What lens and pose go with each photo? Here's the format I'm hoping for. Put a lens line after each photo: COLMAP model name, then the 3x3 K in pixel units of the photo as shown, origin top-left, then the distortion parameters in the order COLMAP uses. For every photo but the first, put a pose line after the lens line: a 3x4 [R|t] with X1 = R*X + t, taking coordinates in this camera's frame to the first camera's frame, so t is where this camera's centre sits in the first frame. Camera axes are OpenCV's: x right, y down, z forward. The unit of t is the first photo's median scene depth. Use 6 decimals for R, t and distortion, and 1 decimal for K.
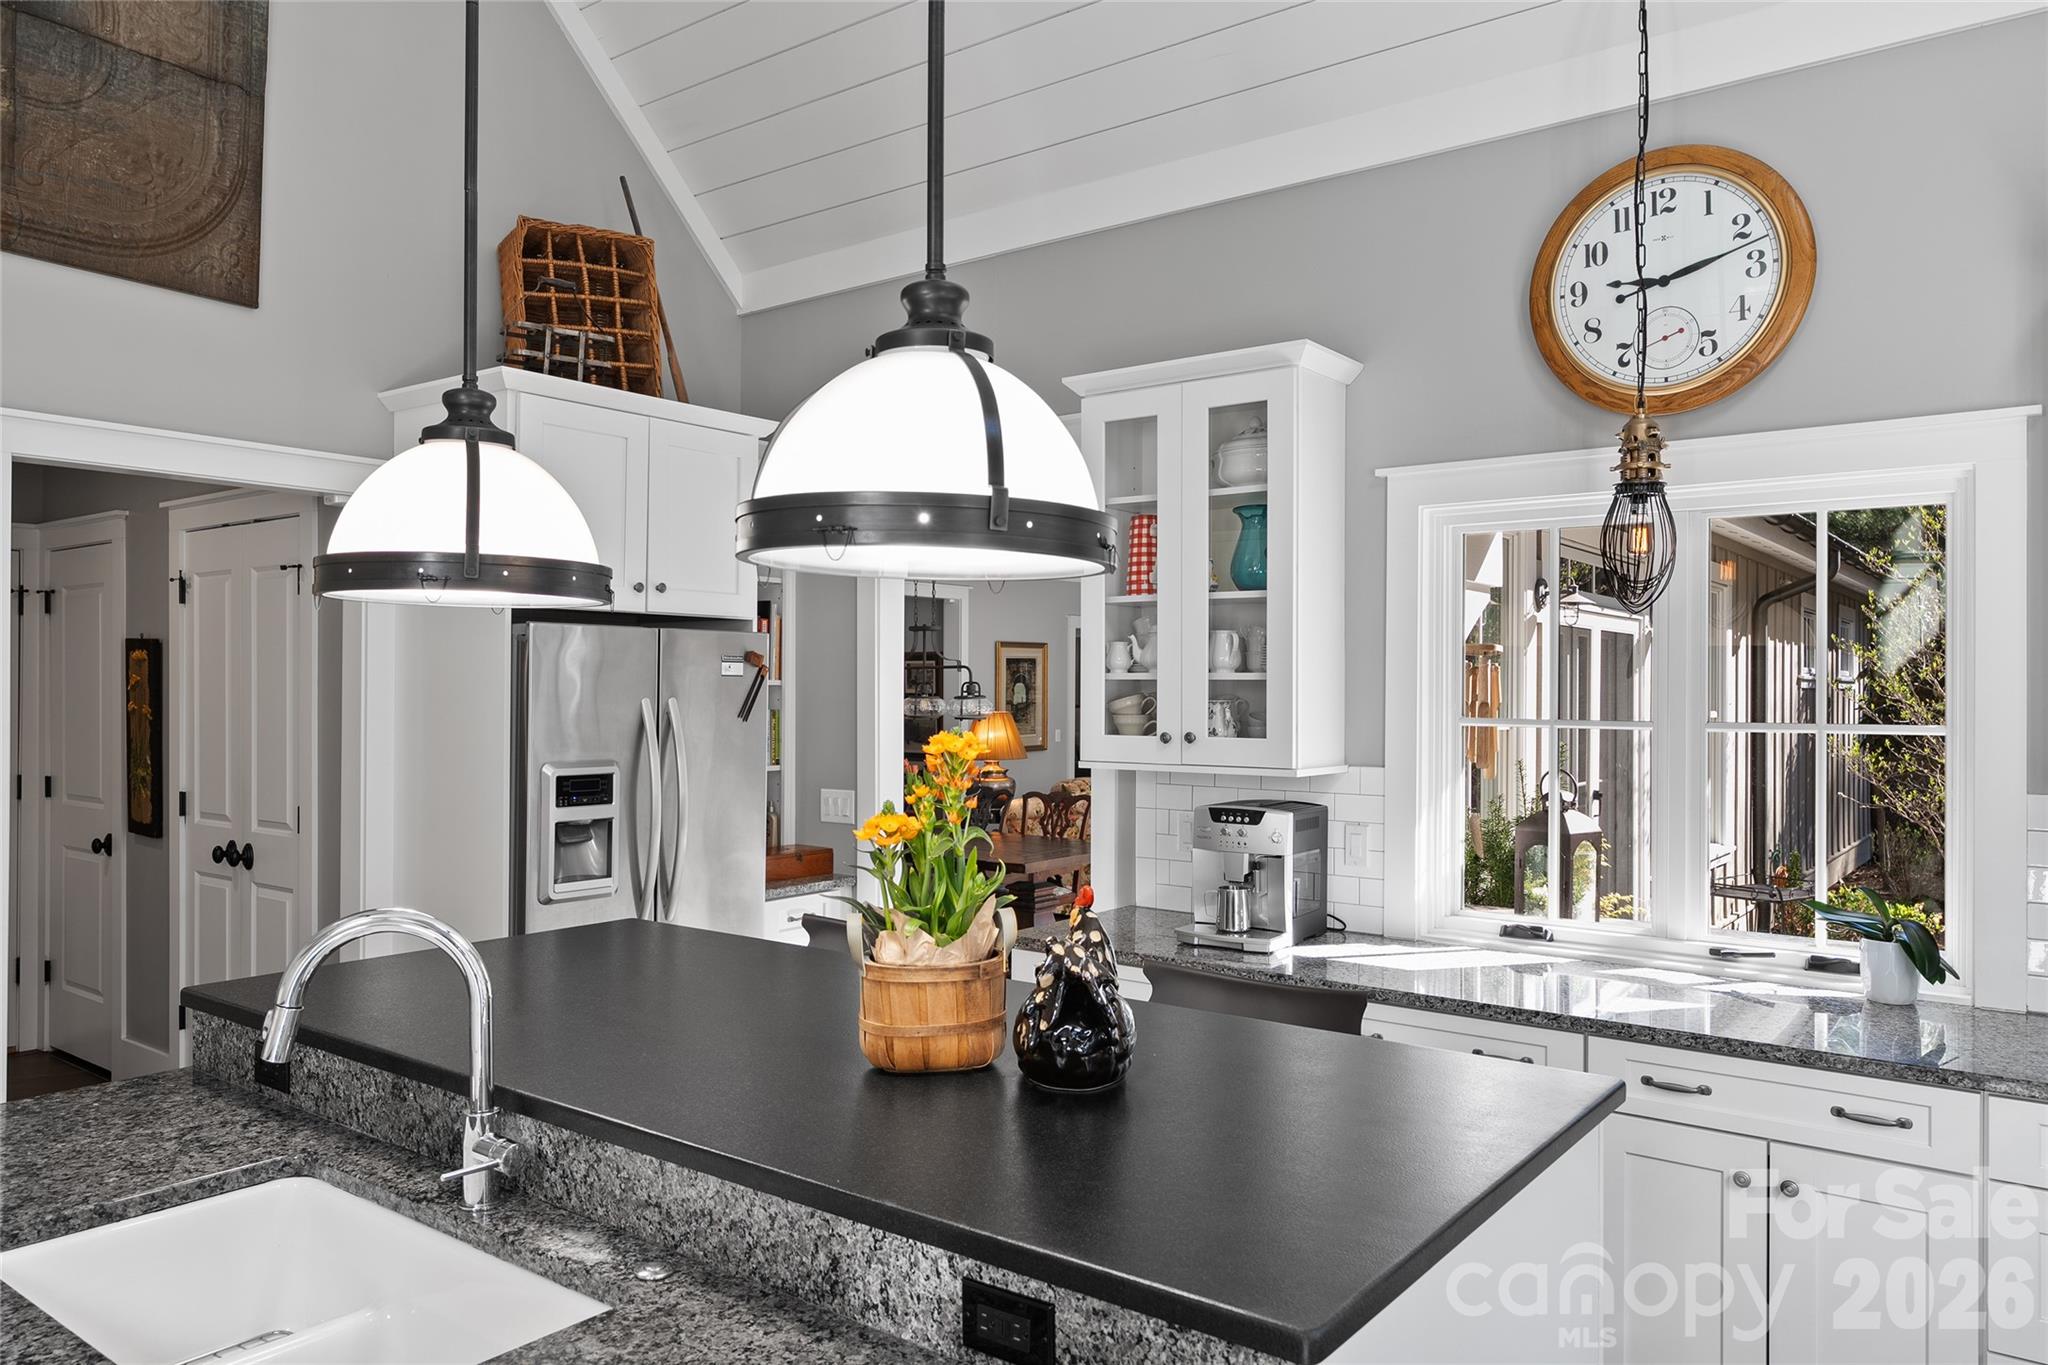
lens RADIAL K [[1414.2, 0, 1024.0], [0, 1414.2, 682.5], [0, 0, 1]] dist [-0.004761, -0.001187]
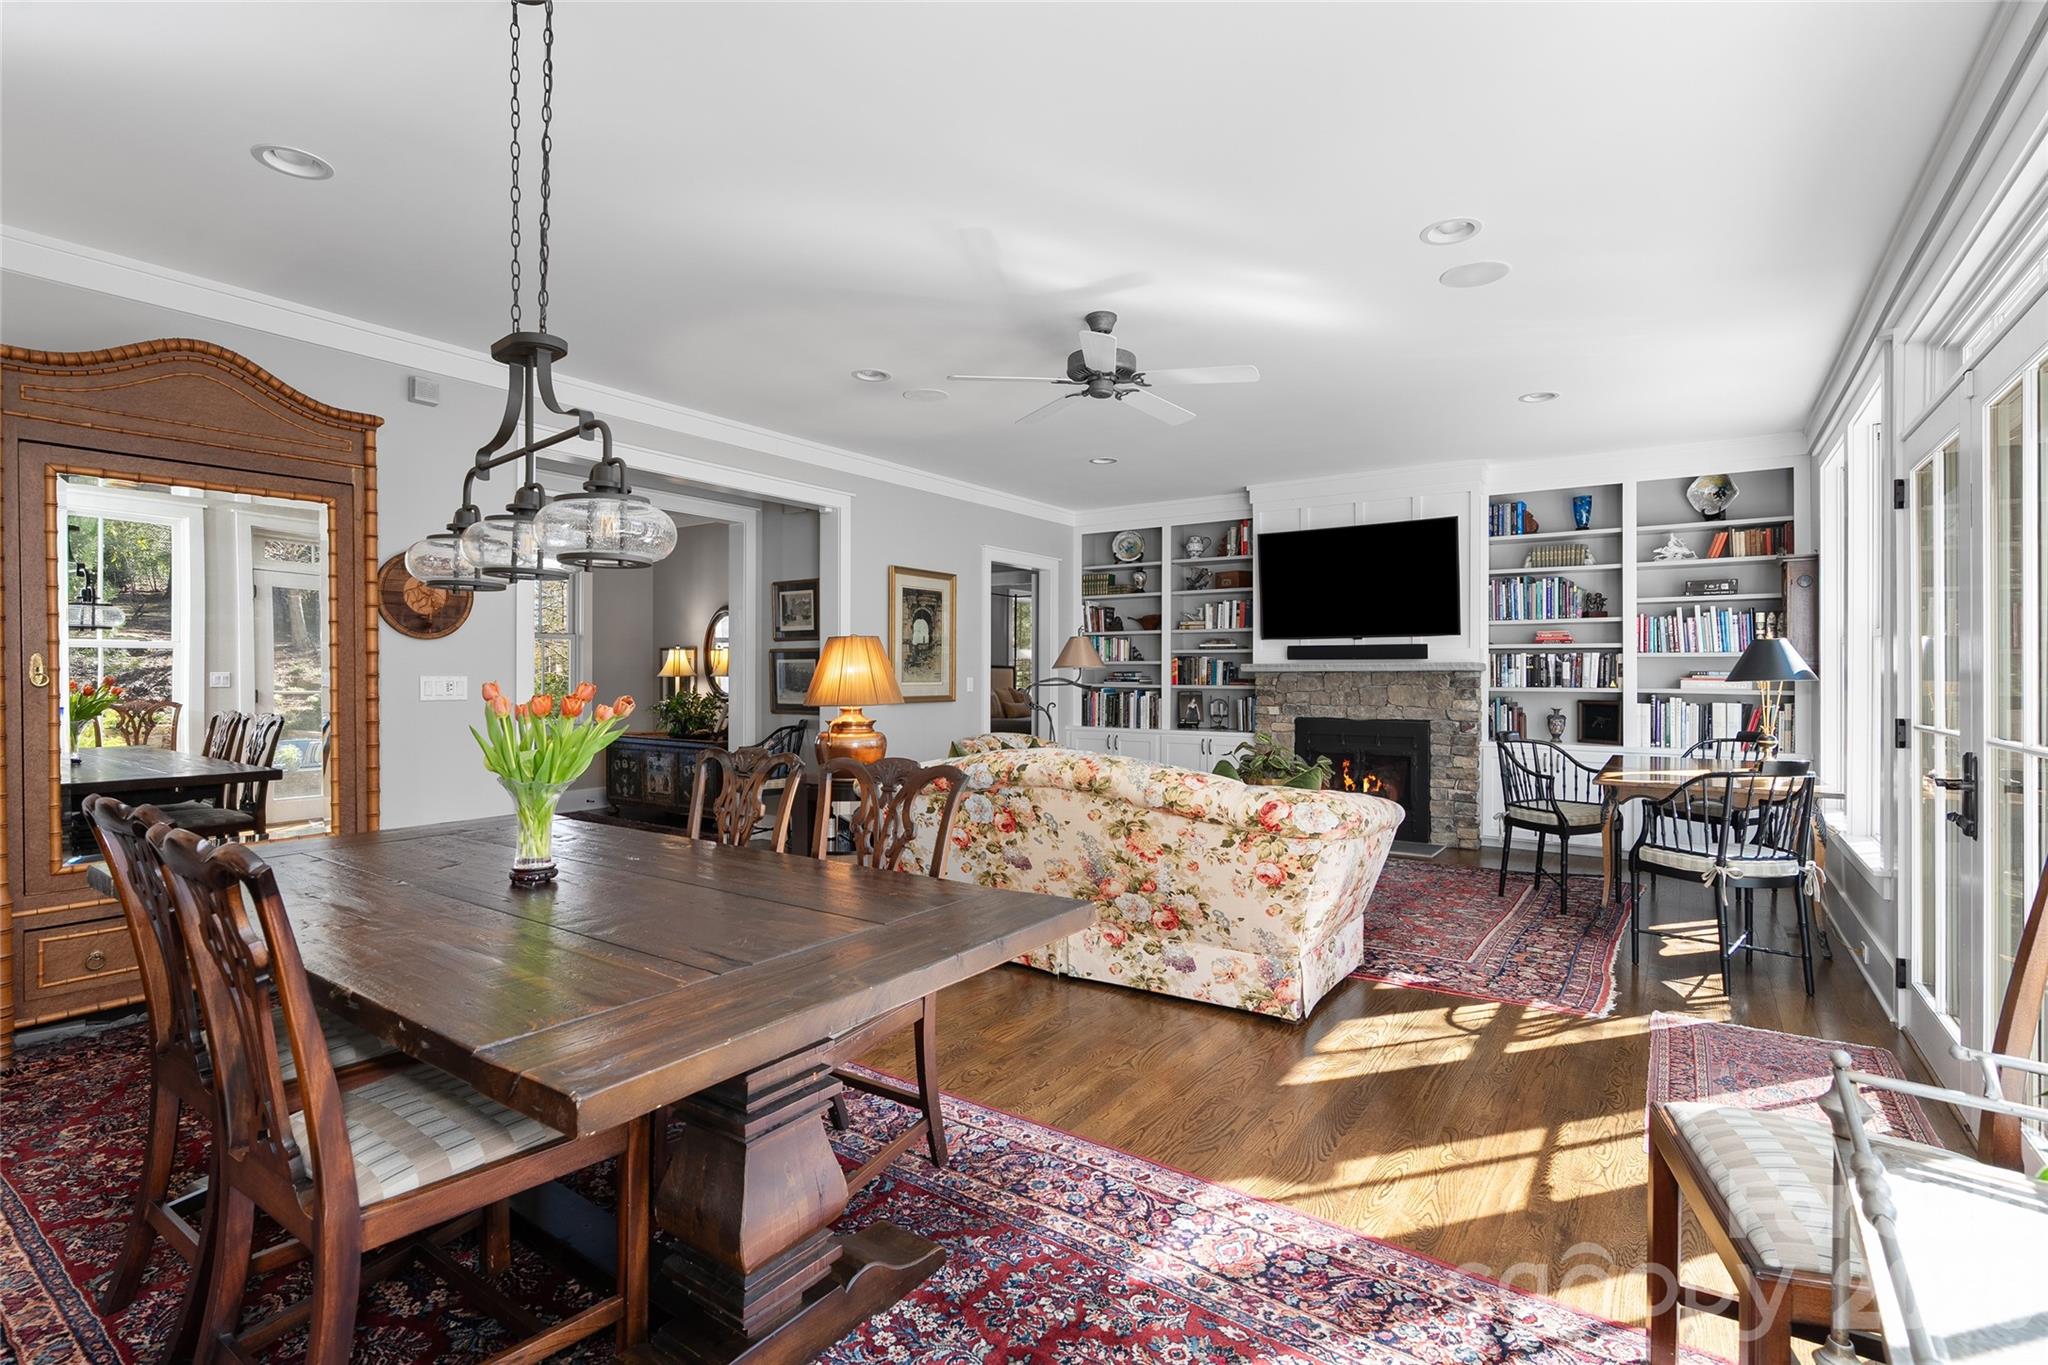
lens RADIAL K [[962.0, 0, 1024.3], [0, 962.0, 670.3], [0, 0, 1]] dist [-0.000390, -0.000022]
pose [[0.999139, -0.001943, 0.041440, 0.034608], [0.002002, 0.999997, -0.001378, 0.031581], [-0.041437, 0.001460, 0.999140, 0.441526]]
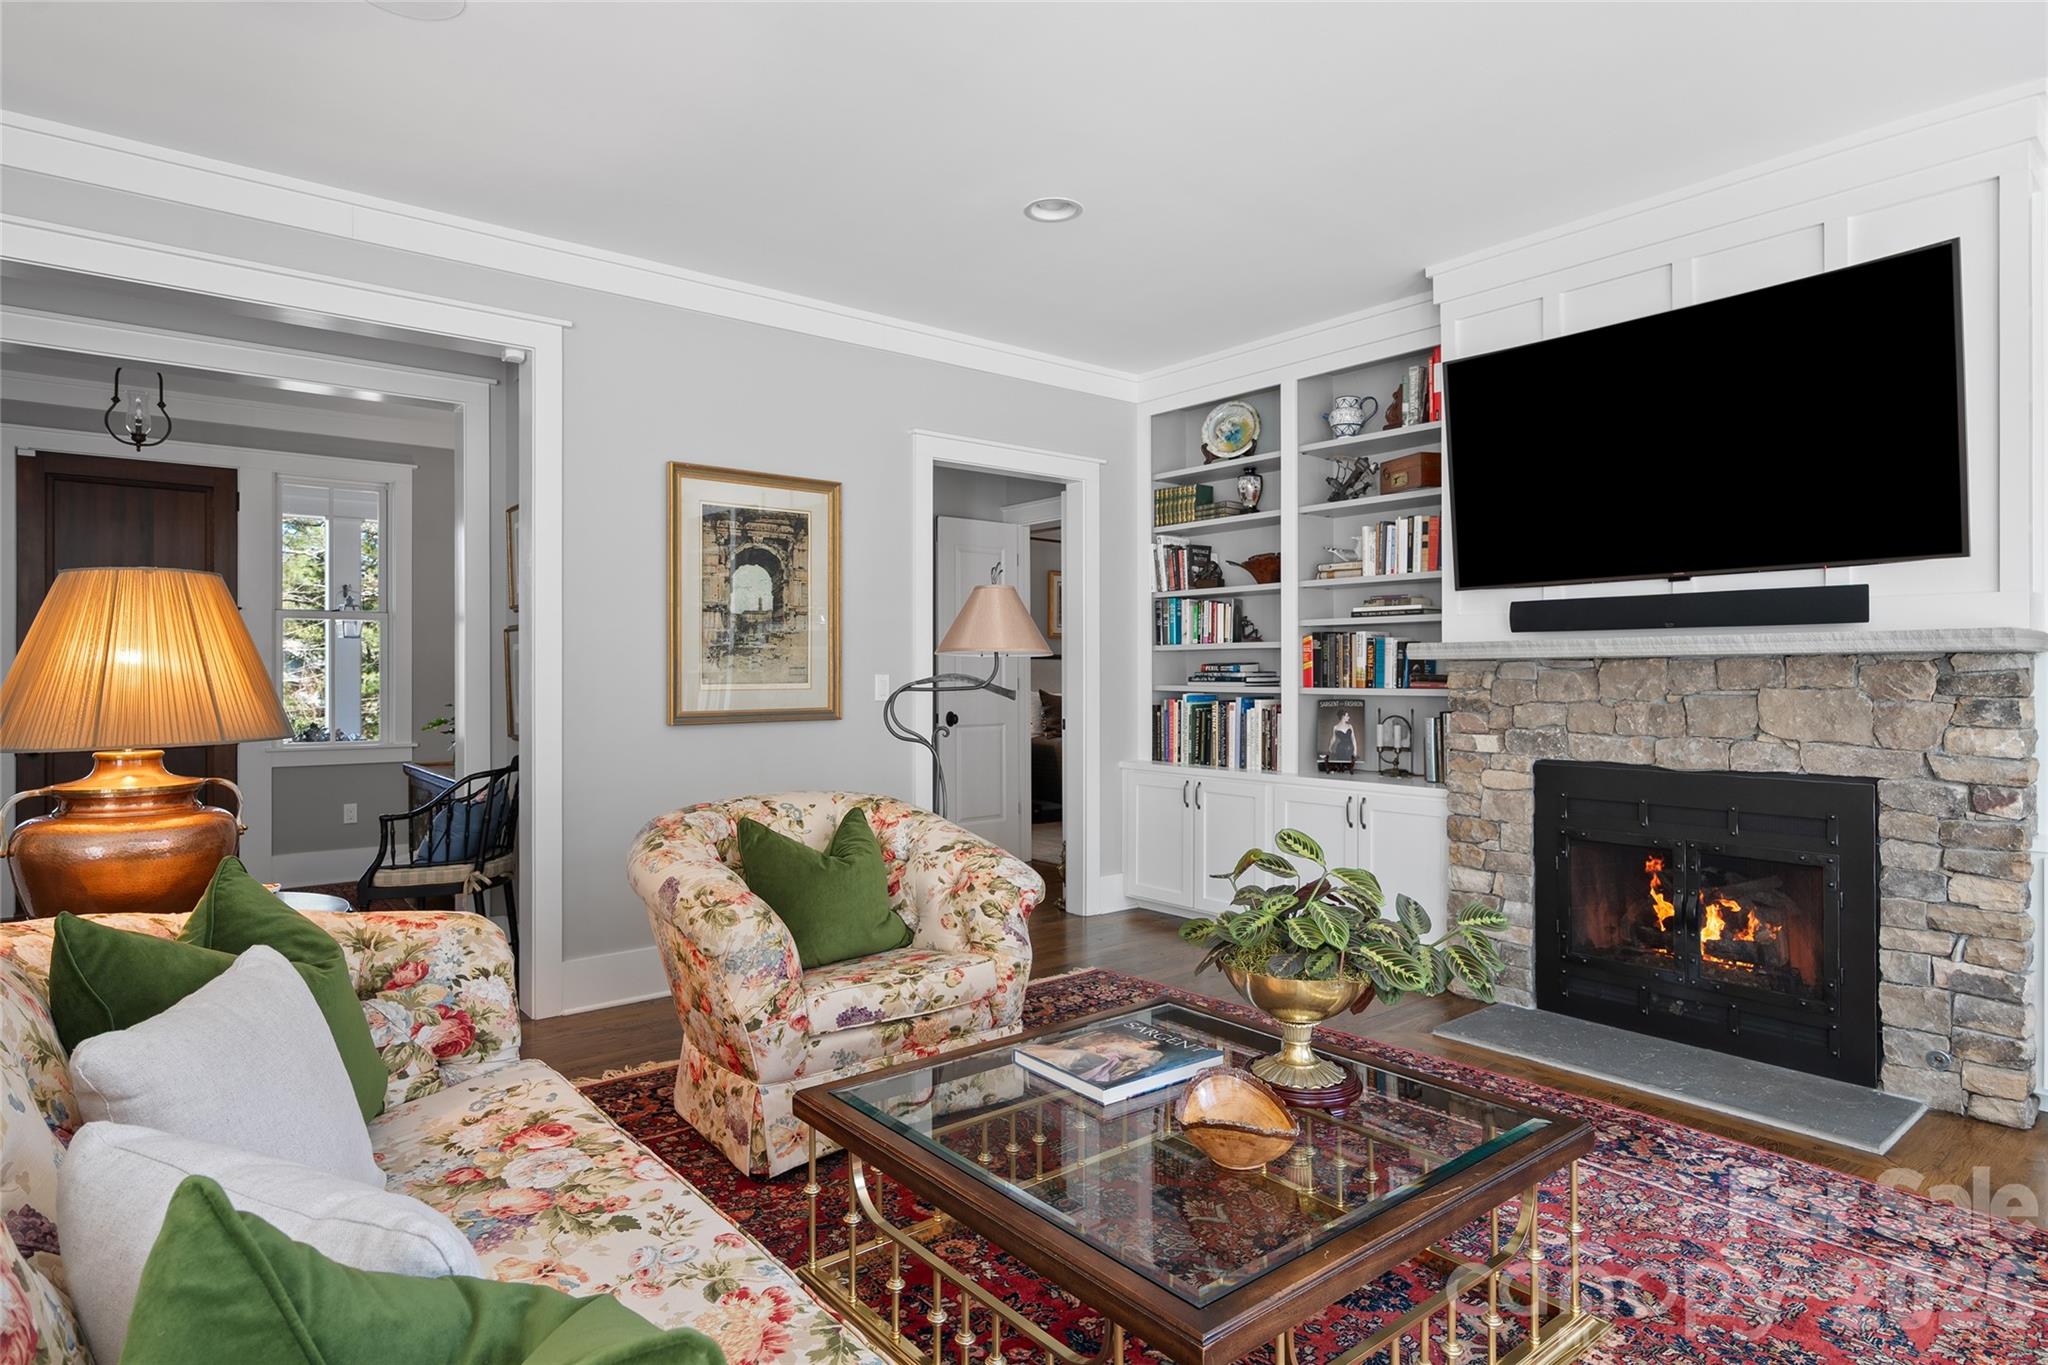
lens RADIAL K [[1128.8, 0, 1020.3], [0, 1128.8, 669.9], [0, 0, 1]] dist [0.014345, -0.000340]
pose [[0.972547, -0.007520, -0.232583, 0.161835], [0.007773, 0.999970, 0.000174, 0.033826], [0.232575, -0.001977, 0.972576, 0.688504]]
